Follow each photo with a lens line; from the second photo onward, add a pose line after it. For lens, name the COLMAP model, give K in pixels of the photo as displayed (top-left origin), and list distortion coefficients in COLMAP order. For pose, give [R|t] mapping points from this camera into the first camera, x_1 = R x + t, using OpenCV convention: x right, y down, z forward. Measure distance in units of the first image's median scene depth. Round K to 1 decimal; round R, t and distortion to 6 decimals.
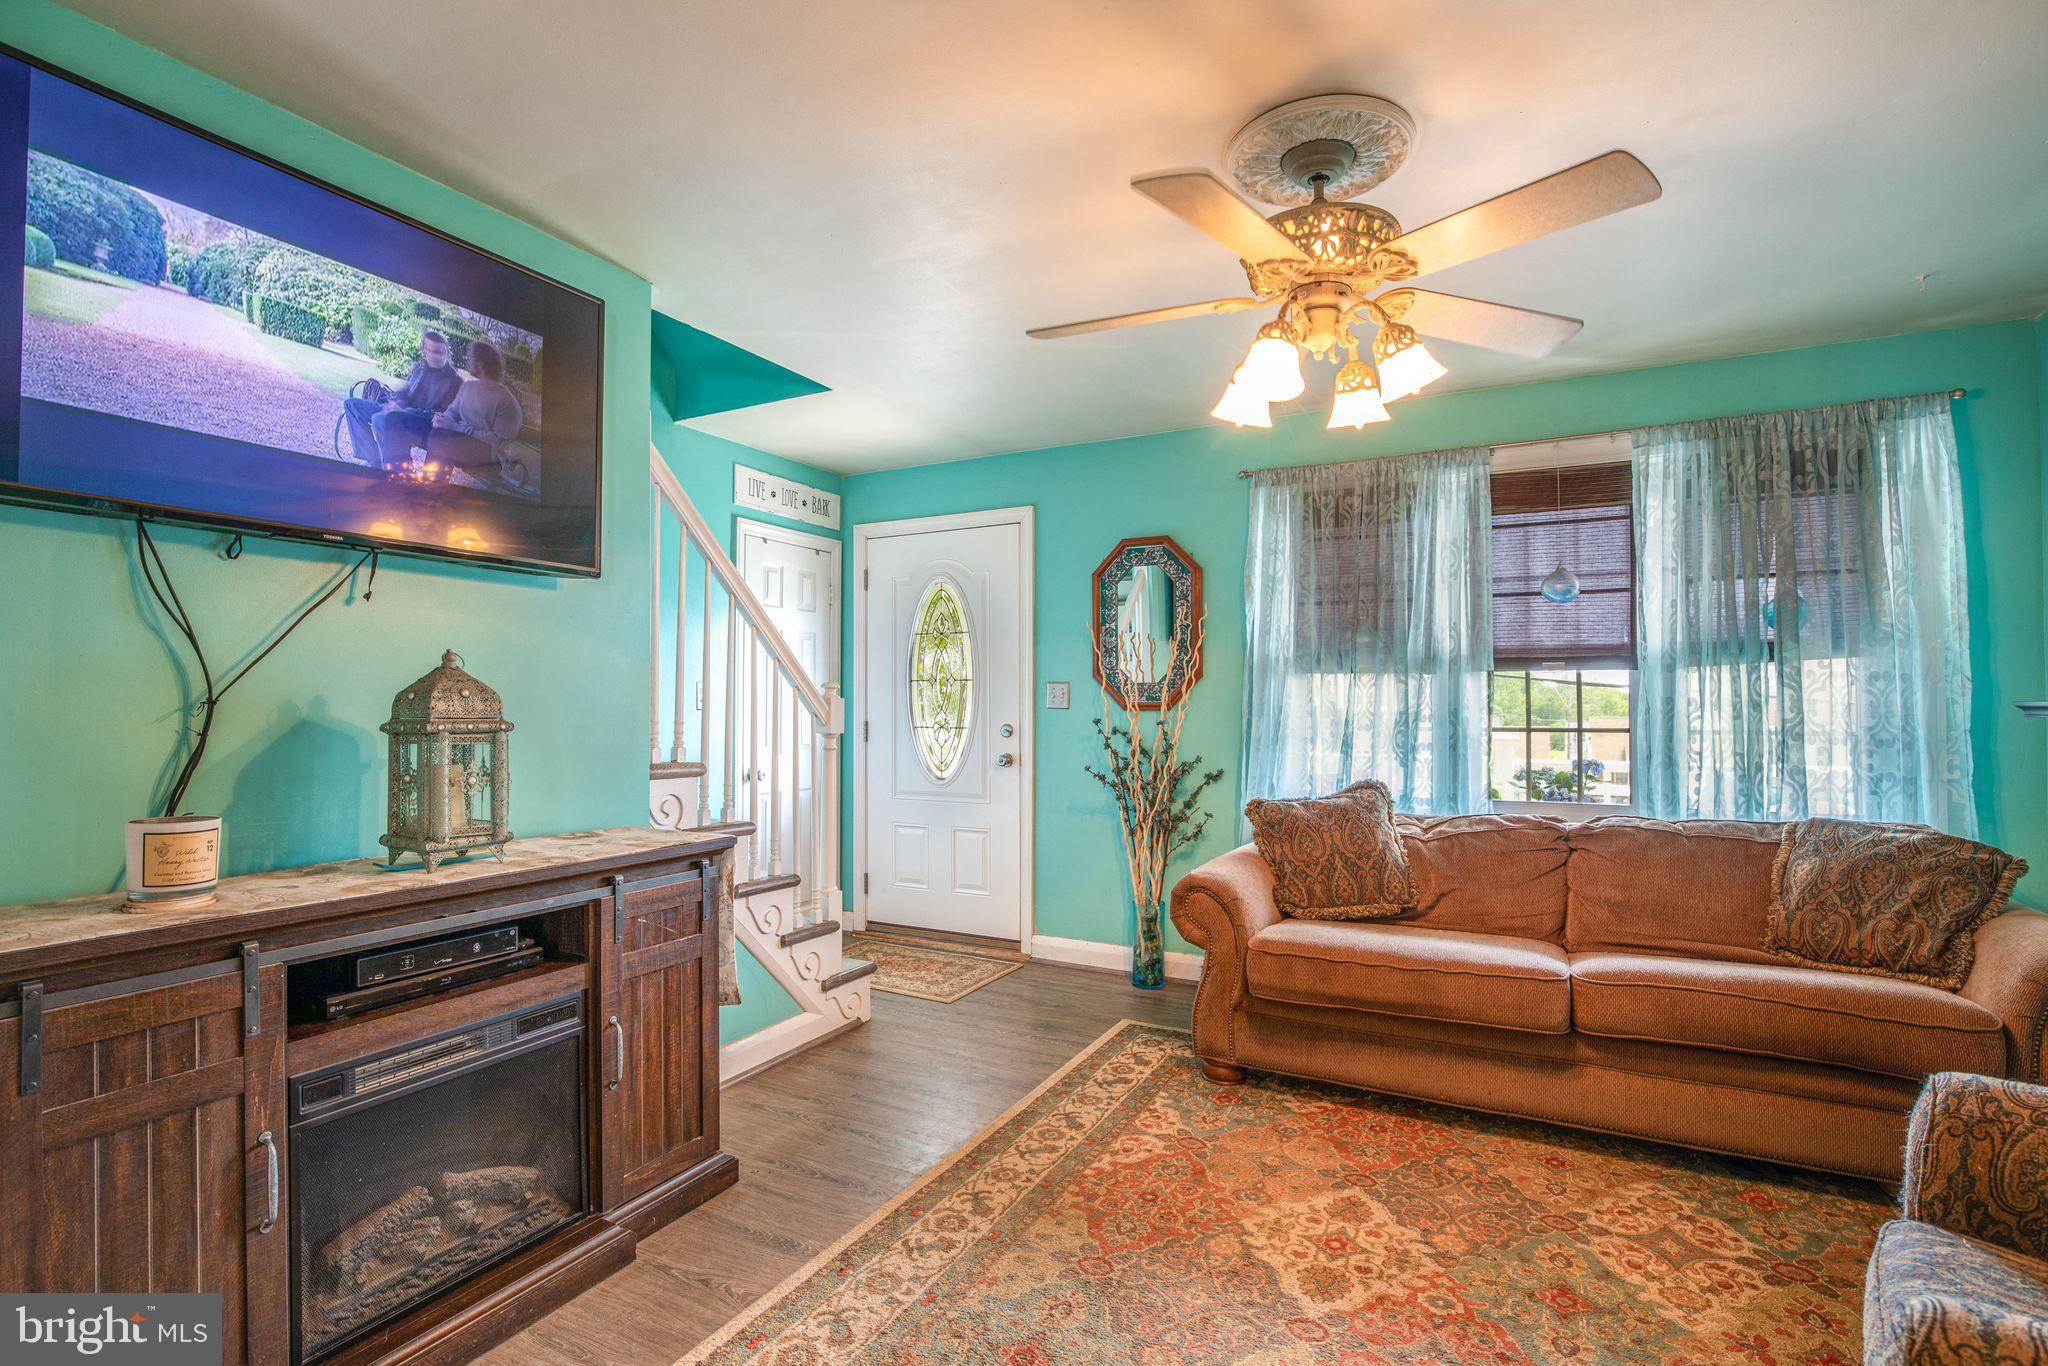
lens RADIAL K [[944.7, 0, 1023.6], [0, 944.7, 688.5], [0, 0, 1]] dist [-0.023959, 0.000683]
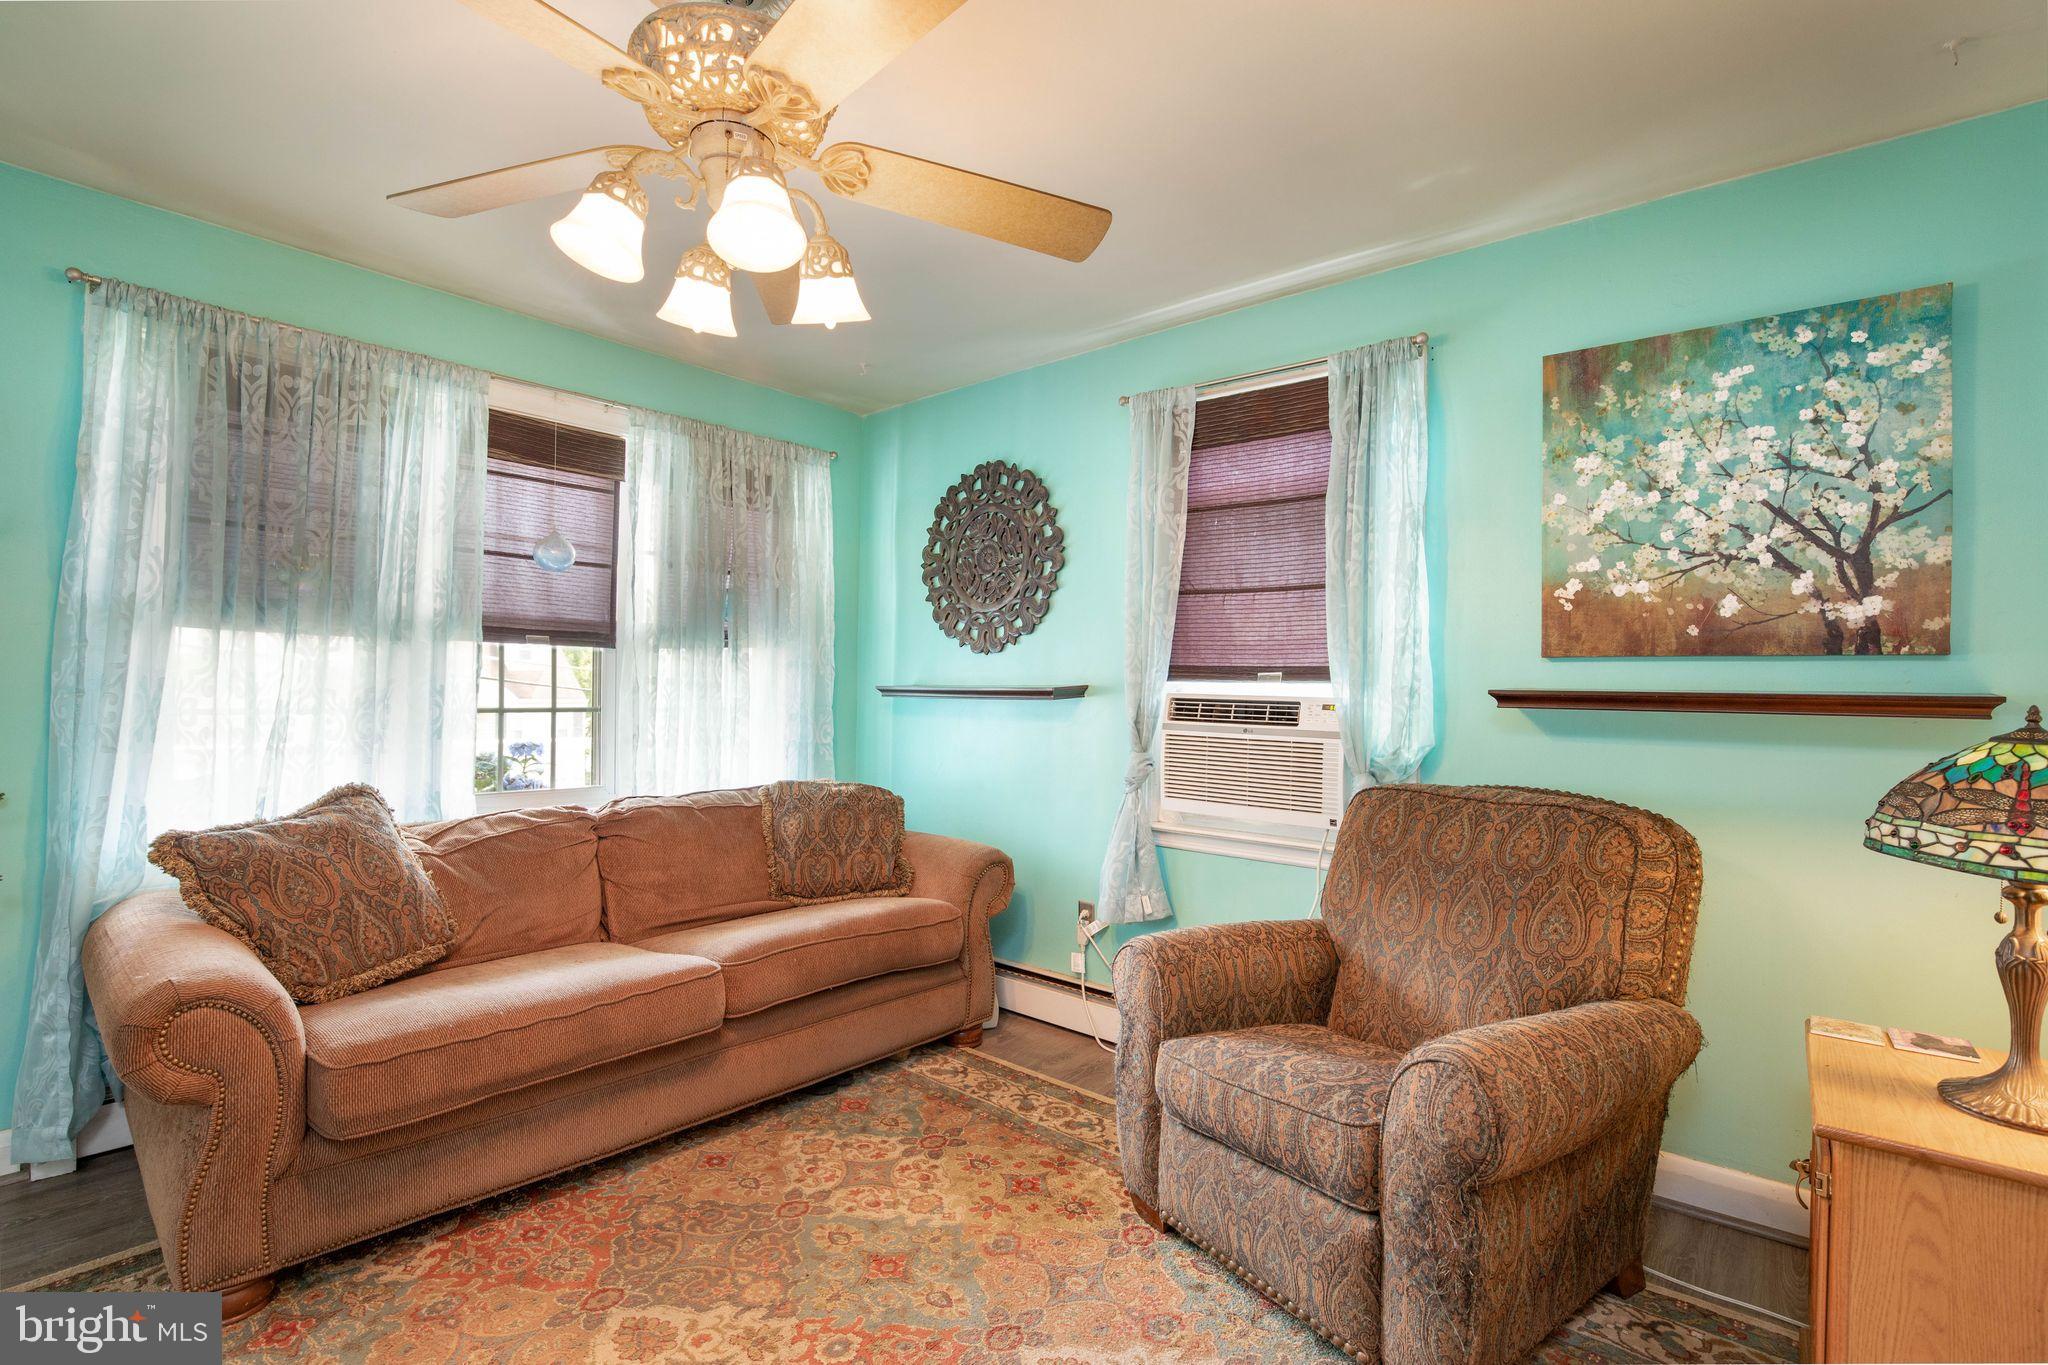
lens RADIAL K [[944.7, 0, 1023.6], [0, 944.7, 688.0], [0, 0, 1]] dist [-0.023959, 0.000683]
pose [[0.215676, 0.006155, 0.976446, -0.267277], [-0.032518, 0.999471, 0.000883, 0.008042], [-0.975923, -0.031943, 0.215762, 0.430815]]
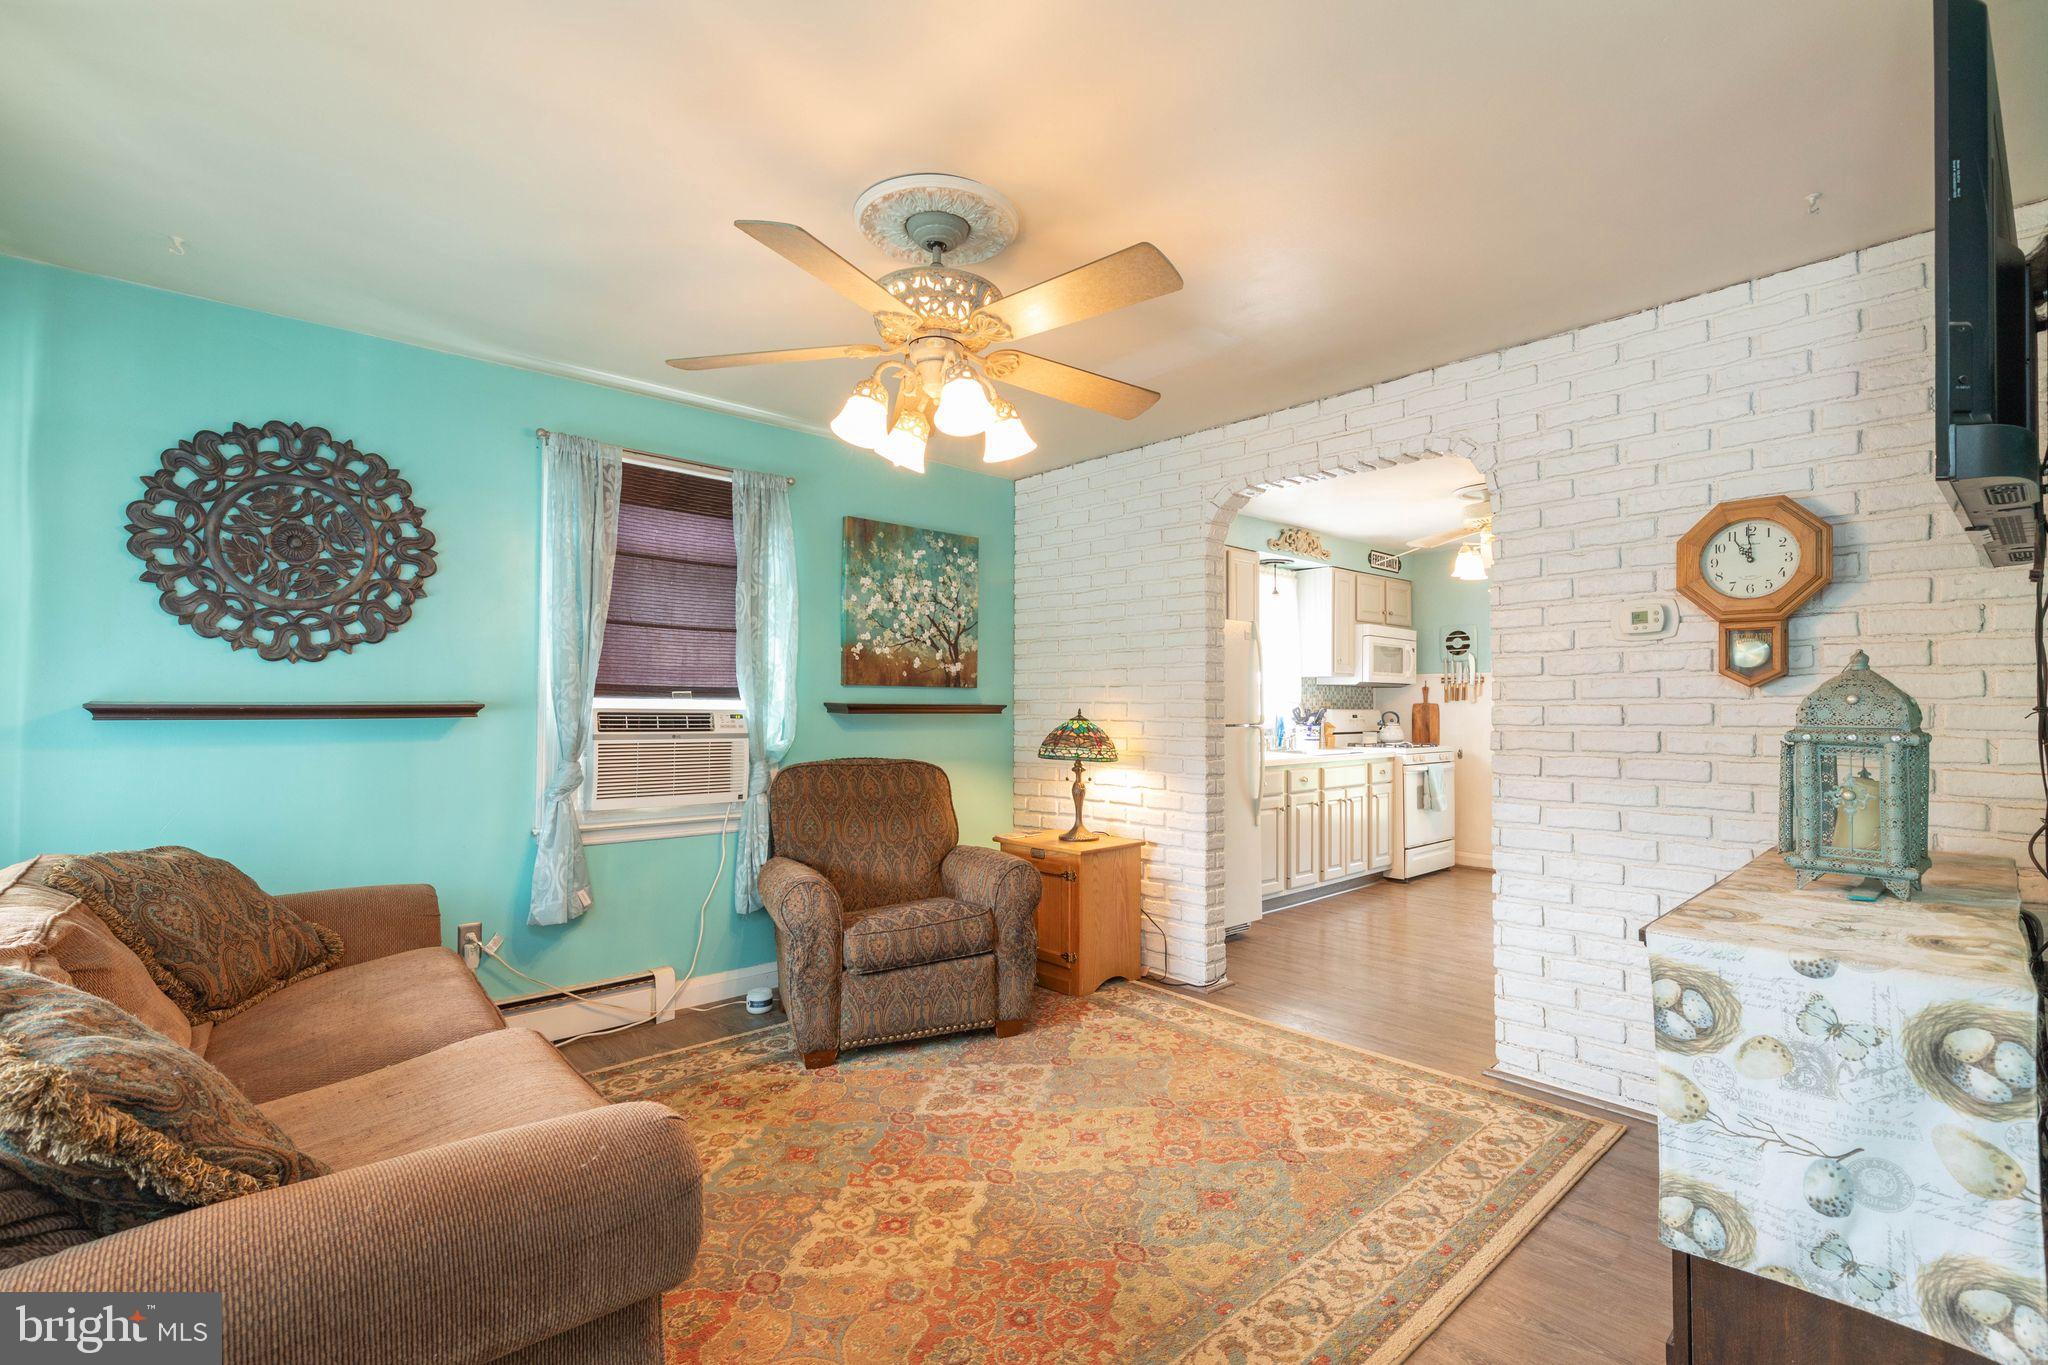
lens RADIAL K [[941.7, 0, 1021.4], [0, 941.7, 691.1], [0, 0, 1]] dist [0.029248, 0.000281]
pose [[-0.942018, 0.004399, 0.335533, -0.117994], [-0.007276, 0.999411, -0.033528, 0.024172], [-0.335483, -0.034026, -0.941432, 1.461497]]
